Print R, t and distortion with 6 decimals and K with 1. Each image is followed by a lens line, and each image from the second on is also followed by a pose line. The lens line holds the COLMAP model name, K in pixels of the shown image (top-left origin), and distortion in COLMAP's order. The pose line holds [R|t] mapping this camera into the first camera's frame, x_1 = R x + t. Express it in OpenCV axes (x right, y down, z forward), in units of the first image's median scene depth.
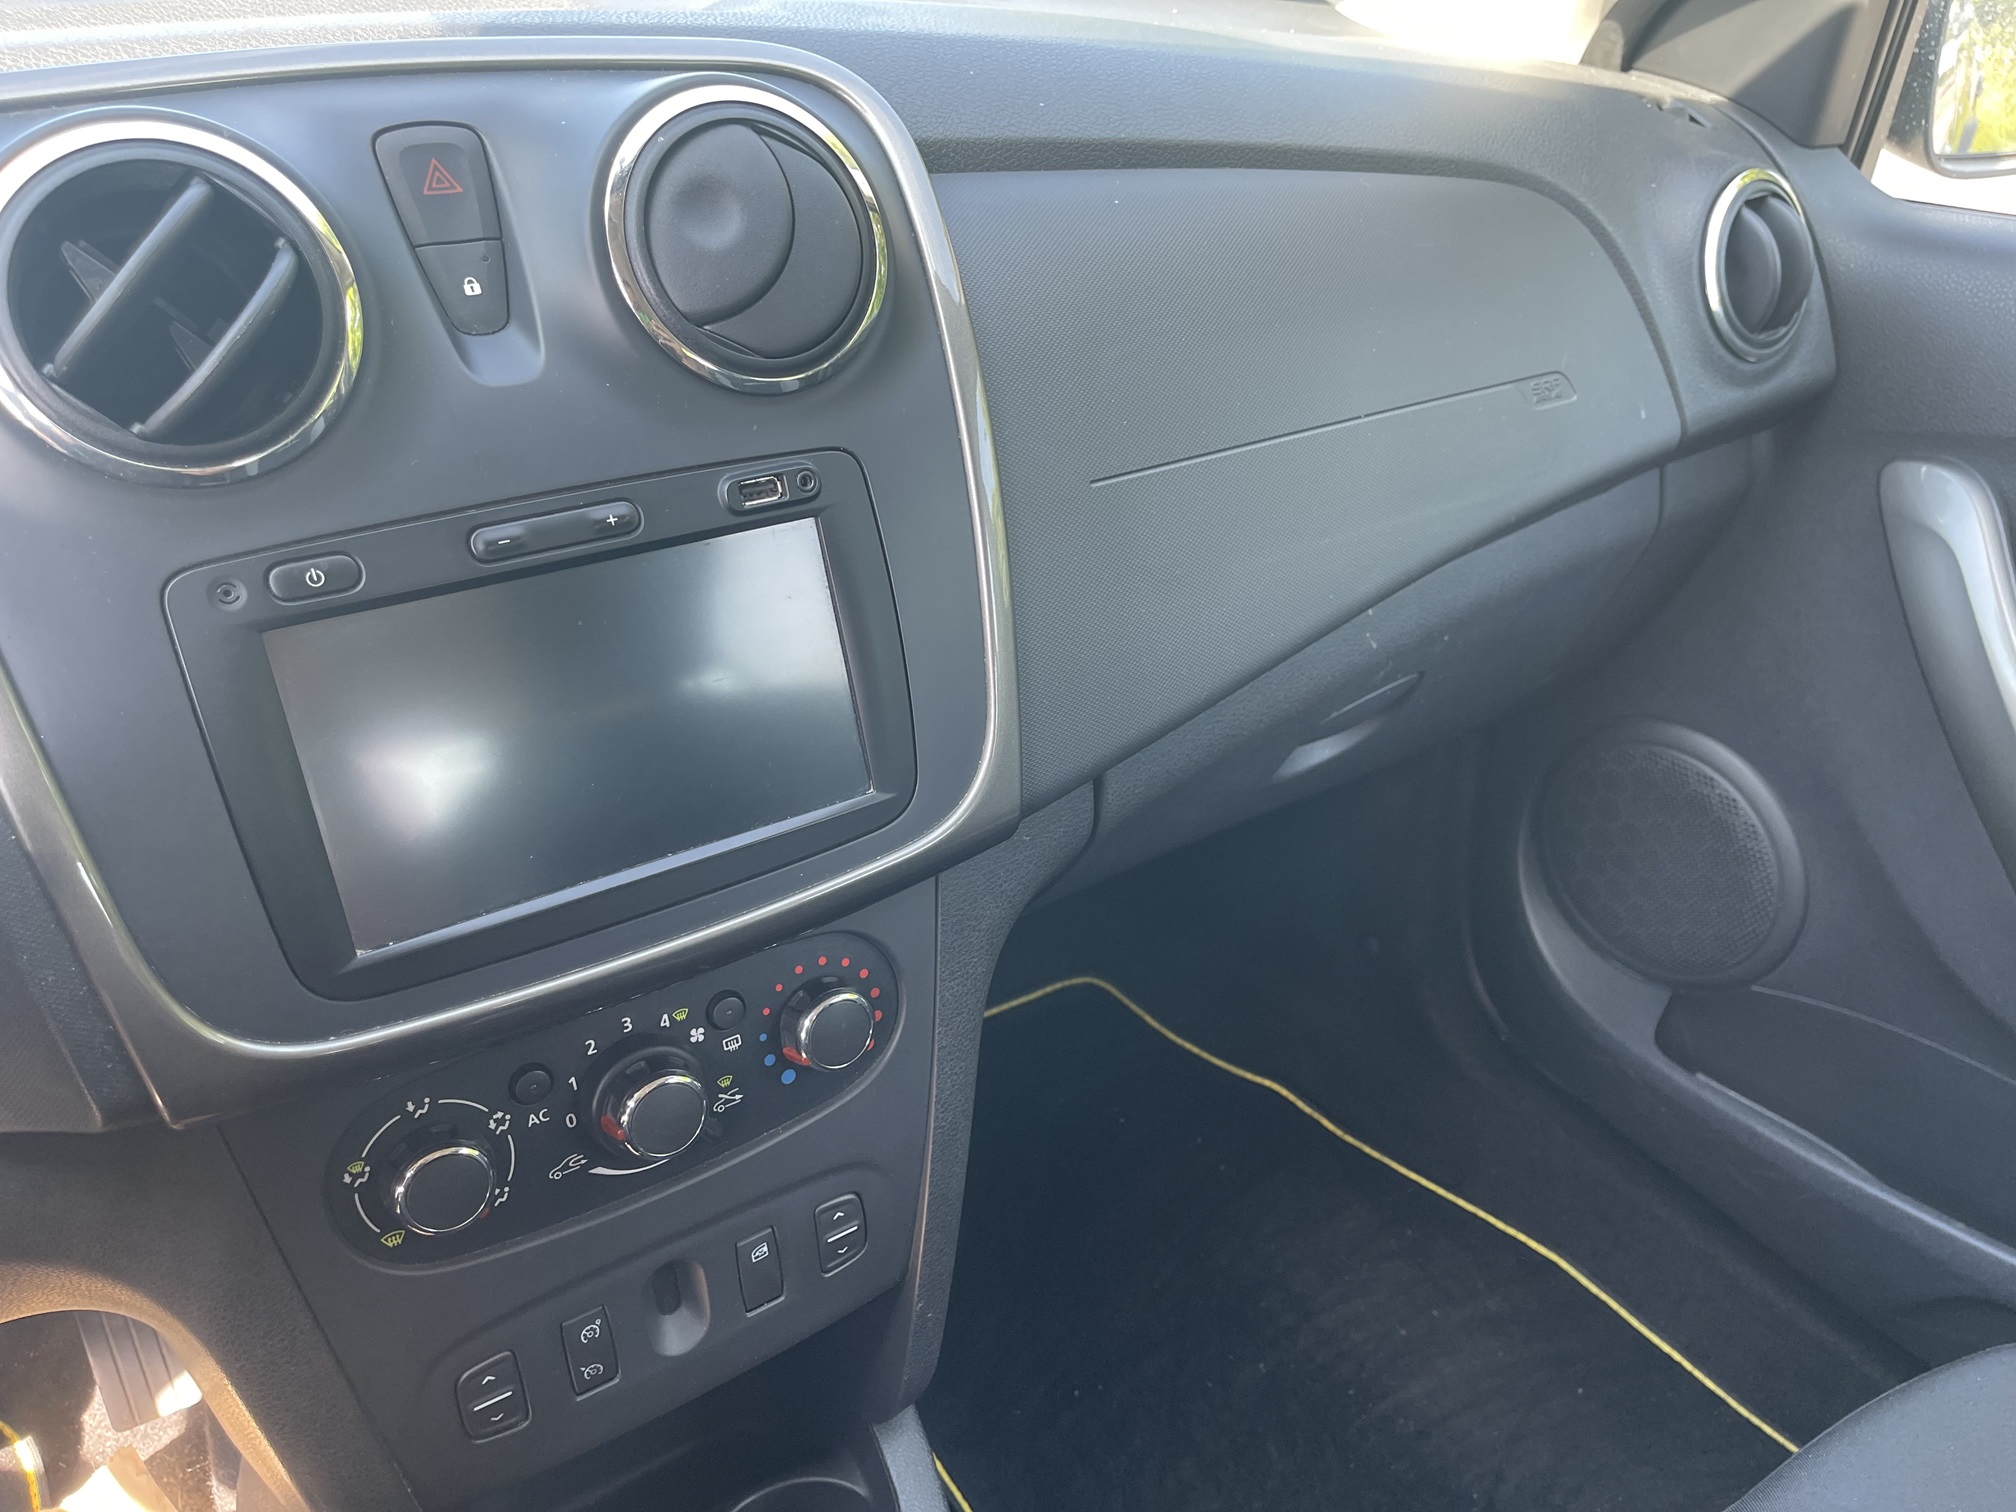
lens RADIAL K [[1533.2, 0, 1015.3], [0, 1533.2, 767.9], [0, 0, 1]] dist [0.053312, -0.071963]
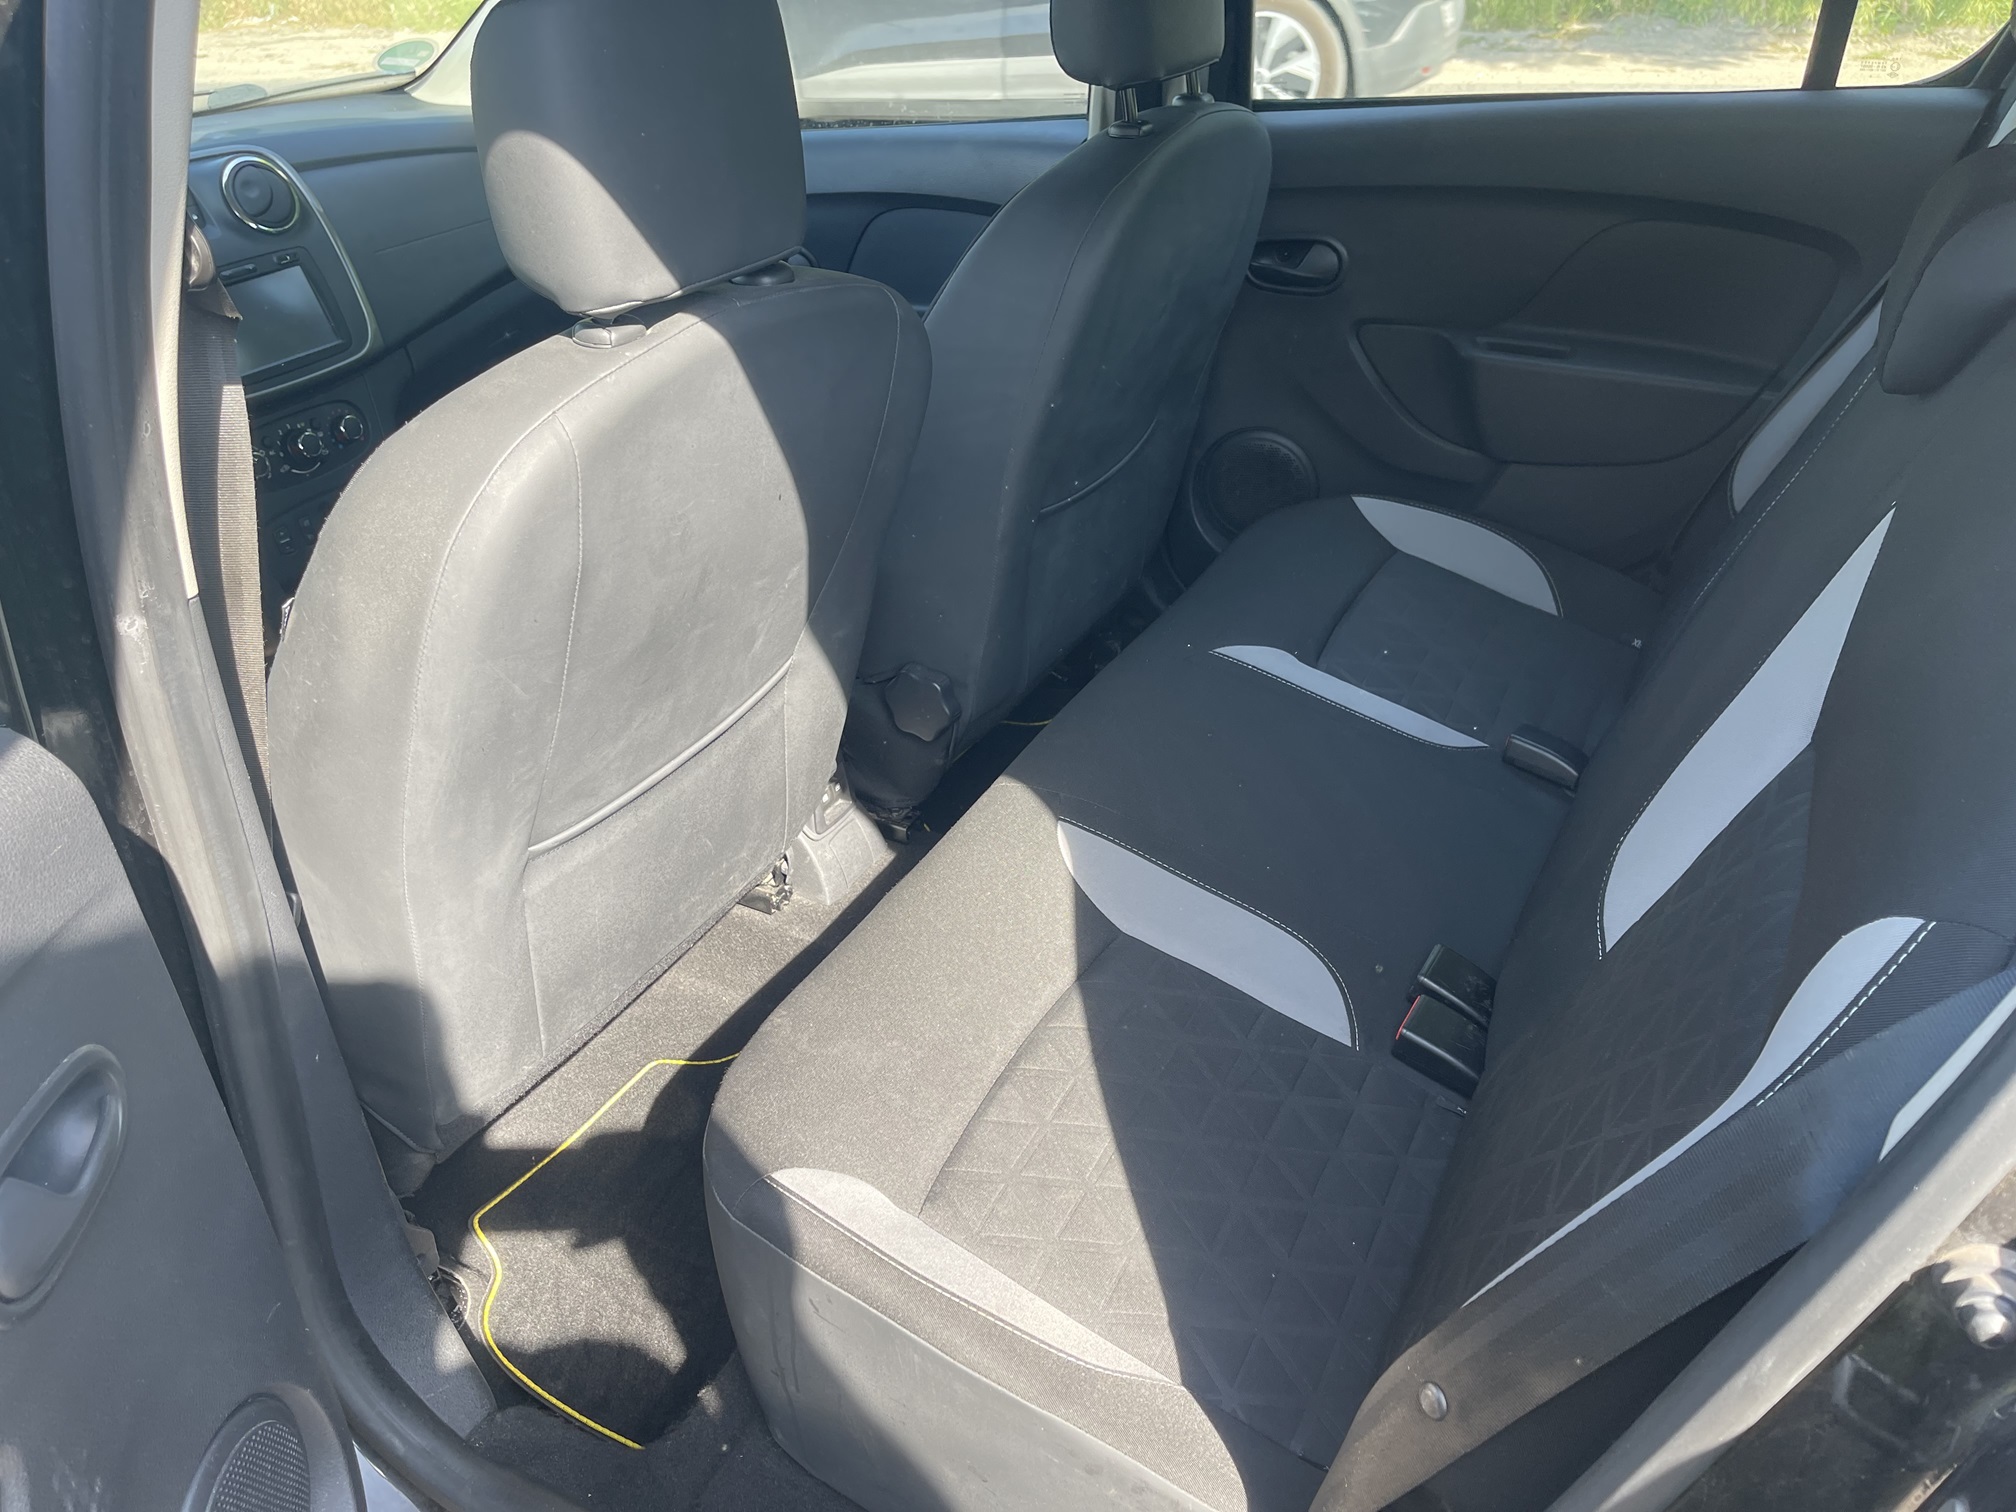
lens RADIAL K [[1533.2, 0, 1039.0], [0, 1533.2, 778.0], [0, 0, 1]] dist [0.053312, -0.071963]
pose [[0.870179, -0.311840, 0.381504, -0.346990], [0.308841, 0.948472, 0.070838, 1.159261], [-0.383936, 0.056182, 0.921649, -2.741792]]
